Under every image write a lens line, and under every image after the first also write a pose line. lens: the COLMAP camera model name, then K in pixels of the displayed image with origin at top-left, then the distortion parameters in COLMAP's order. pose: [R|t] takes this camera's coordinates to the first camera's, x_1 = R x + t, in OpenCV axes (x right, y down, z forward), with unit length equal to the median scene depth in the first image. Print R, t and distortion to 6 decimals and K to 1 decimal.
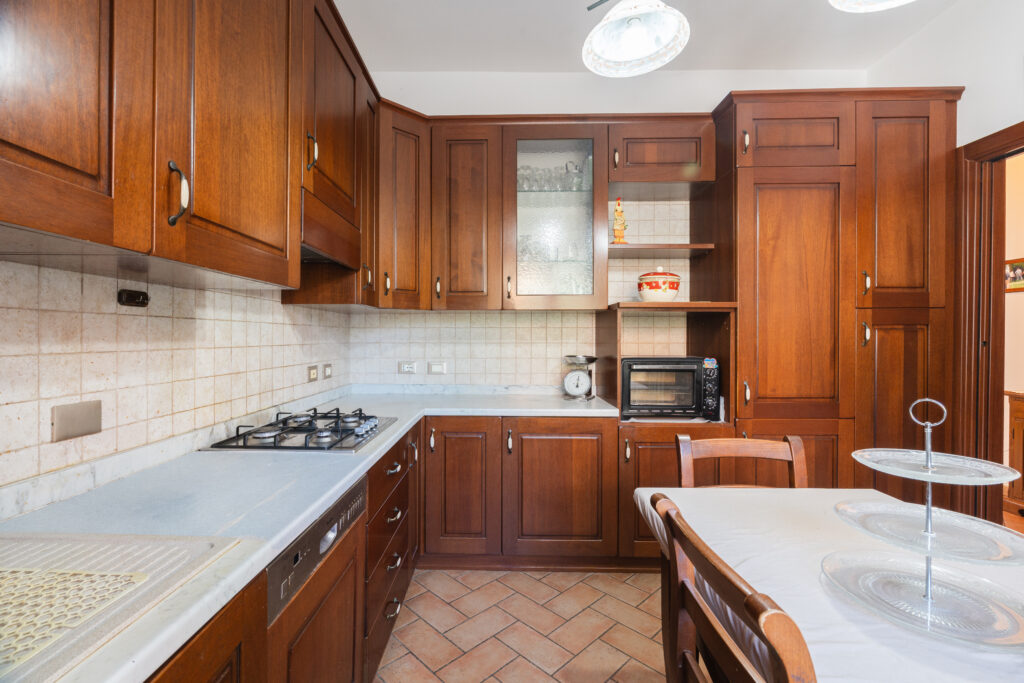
lens RADIAL K [[449.3, 0, 491.5], [0, 449.3, 337.6], [0, 0, 1]] dist [-0.000792, -0.000060]
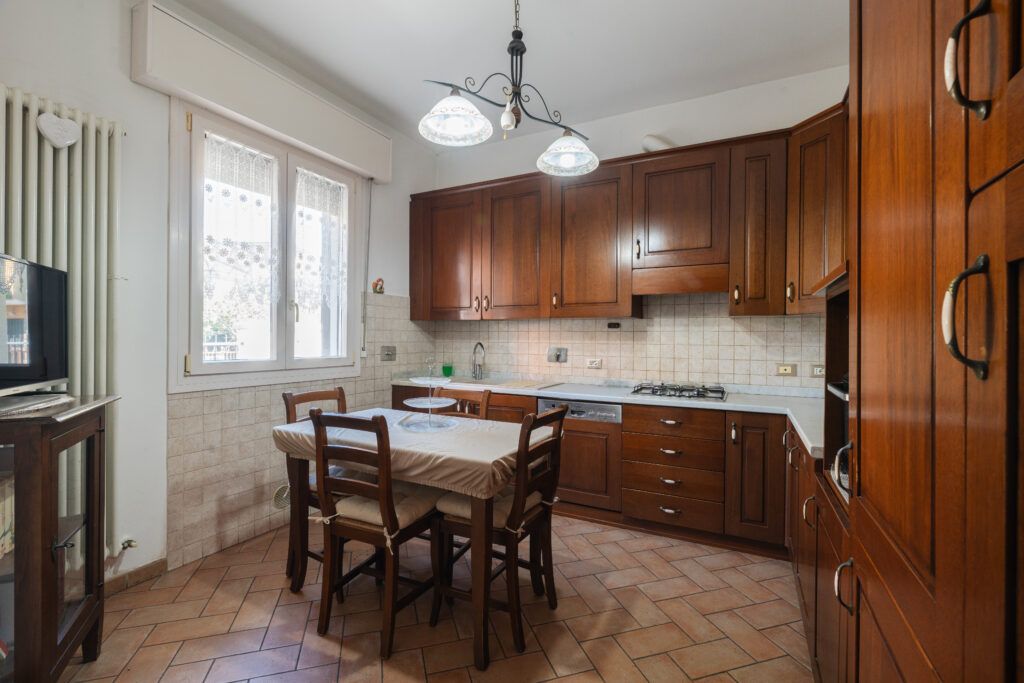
lens RADIAL K [[451.4, 0, 514.7], [0, 451.4, 340.0], [0, 0, 1]] dist [-0.003888, -0.000268]
pose [[-0.435429, -0.001679, -0.900222, 1.721215], [-0.010627, 0.999938, 0.003275, 0.001486], [0.900161, 0.010992, -0.435419, 1.408561]]
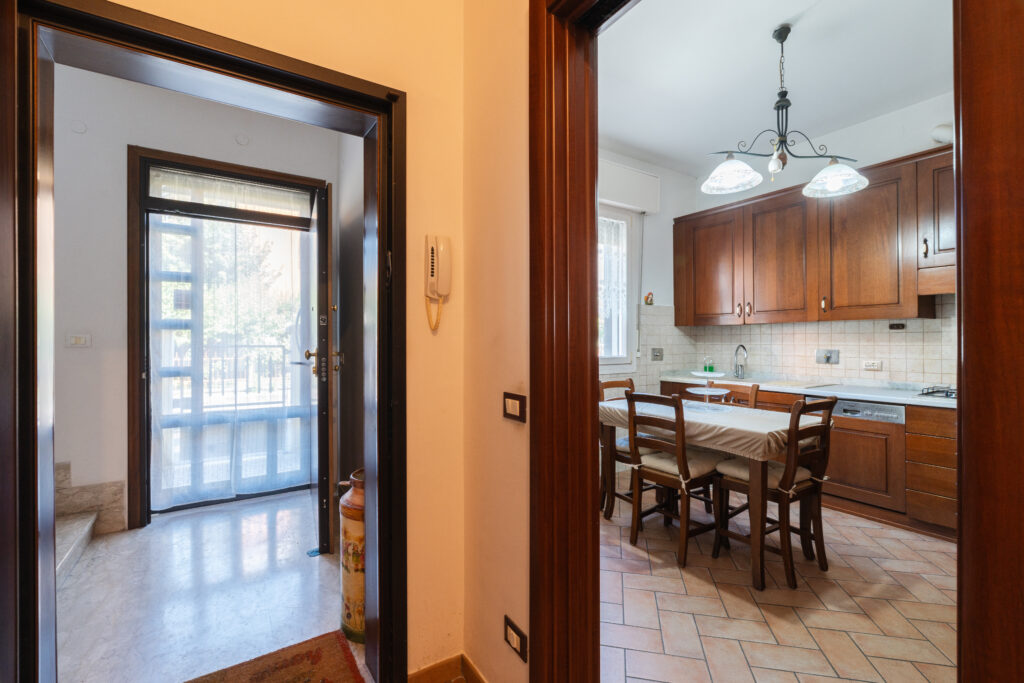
lens RADIAL K [[451.4, 0, 514.7], [0, 451.4, 340.0], [0, 0, 1]] dist [-0.003888, -0.000268]
pose [[-0.823217, -0.001510, -0.567724, 2.276286], [-0.000903, 0.999999, -0.001350, 0.001312], [0.567726, -0.000599, -0.823218, 1.629688]]
